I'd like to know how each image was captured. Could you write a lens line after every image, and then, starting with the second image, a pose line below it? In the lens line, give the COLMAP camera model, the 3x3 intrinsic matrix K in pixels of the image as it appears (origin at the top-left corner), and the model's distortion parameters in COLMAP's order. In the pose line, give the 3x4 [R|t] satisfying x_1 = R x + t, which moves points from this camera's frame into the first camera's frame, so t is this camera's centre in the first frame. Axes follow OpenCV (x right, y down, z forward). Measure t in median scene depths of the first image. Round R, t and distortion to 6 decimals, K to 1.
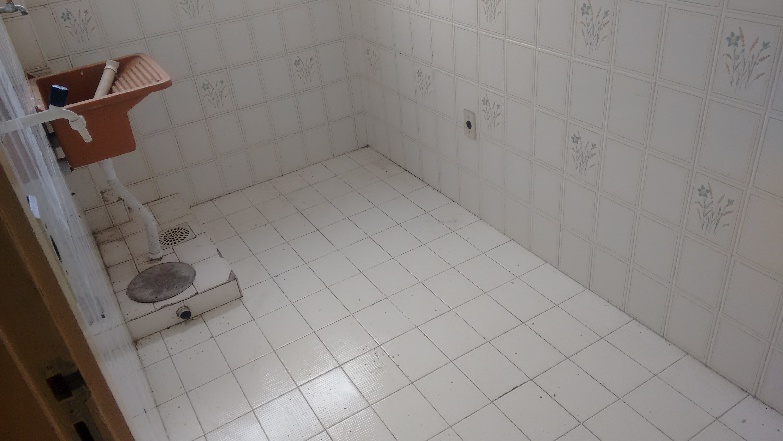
lens RADIAL K [[598.3, 0, 391.8], [0, 598.3, 221.7], [0, 0, 1]] dist [0.046451, -0.094435]
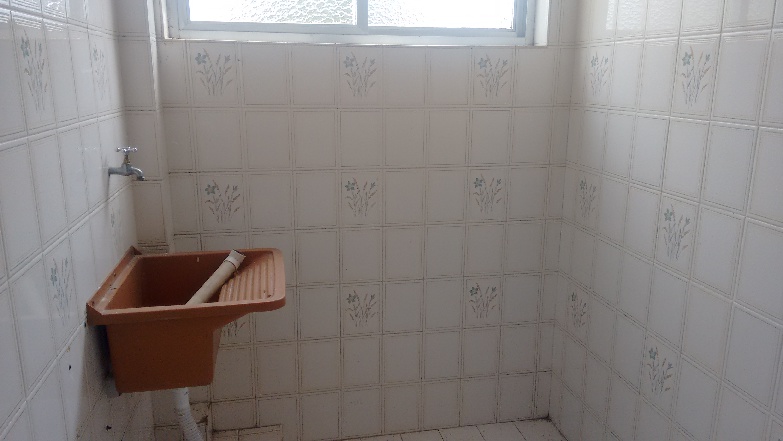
lens RADIAL K [[598.3, 0, 391.8], [0, 598.3, 221.7], [0, 0, 1]] dist [0.046451, -0.094435]
pose [[0.935766, 0.173754, -0.306842, -0.043995], [-0.259663, 0.928274, -0.266237, -0.135382], [0.238574, 0.328811, 0.913765, 0.297101]]
